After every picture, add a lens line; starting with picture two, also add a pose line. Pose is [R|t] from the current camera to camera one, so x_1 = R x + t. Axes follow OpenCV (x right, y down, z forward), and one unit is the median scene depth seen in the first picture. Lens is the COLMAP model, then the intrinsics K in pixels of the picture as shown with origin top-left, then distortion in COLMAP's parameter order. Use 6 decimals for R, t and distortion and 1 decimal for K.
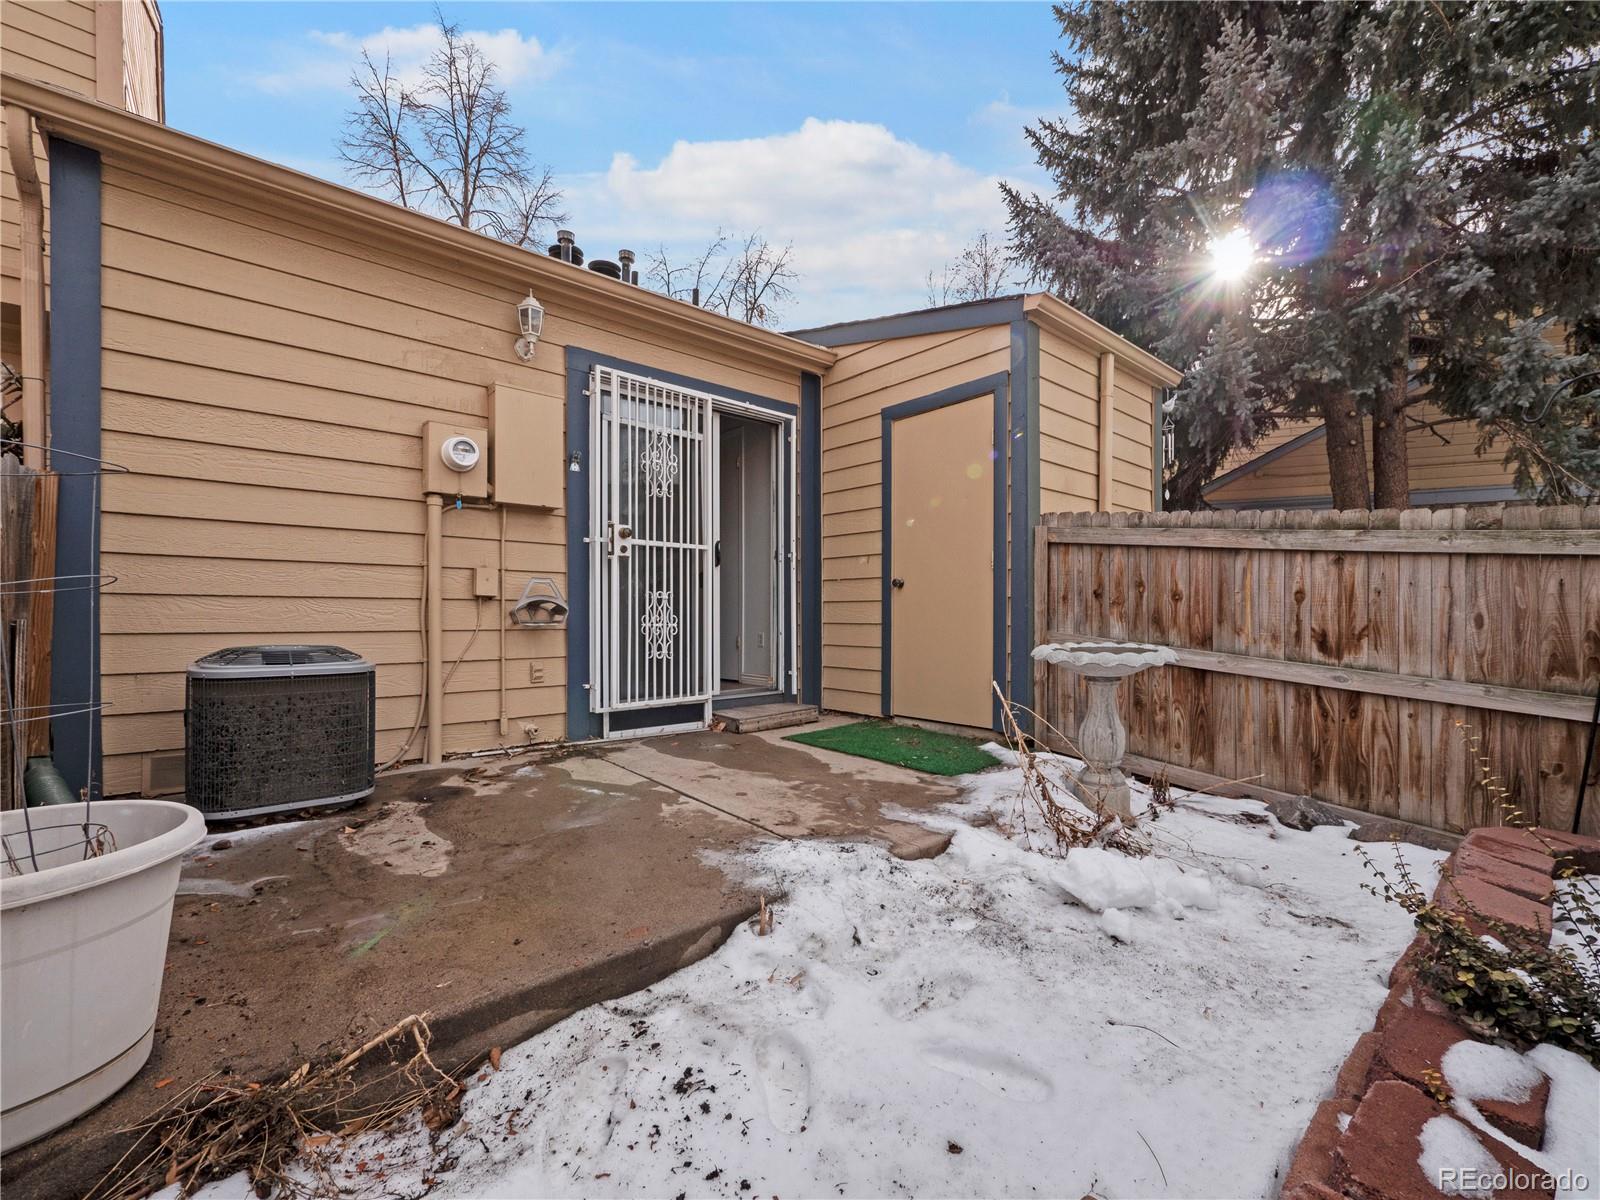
lens RADIAL K [[682.7, 0, 800.0], [0, 682.7, 600.0], [0, 0, 1]] dist [-0.007058, 0.000071]
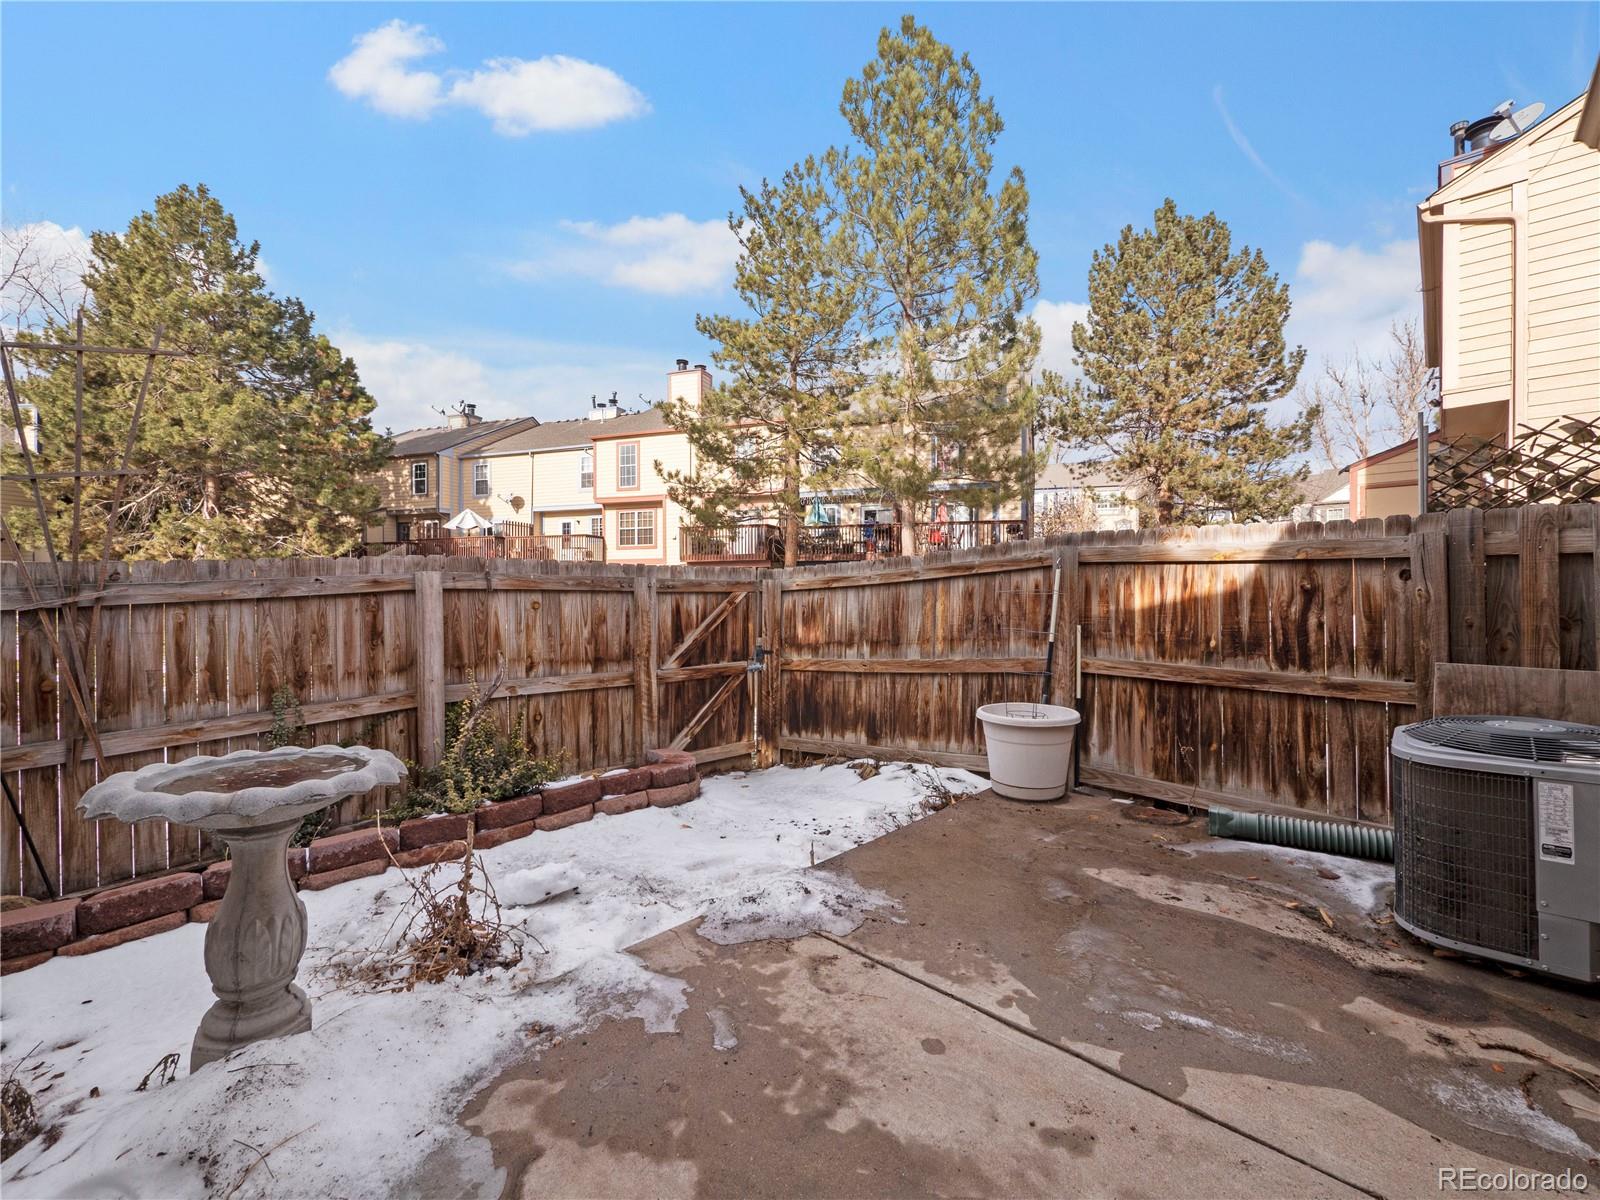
lens RADIAL K [[682.7, 0, 800.0], [0, 682.7, 600.0], [0, 0, 1]] dist [-0.007058, 0.000071]
pose [[-0.996306, 0.001721, -0.085852, 0.065823], [0.002066, 0.999990, -0.003929, -0.061514], [0.085845, -0.004092, -0.996300, 1.639620]]
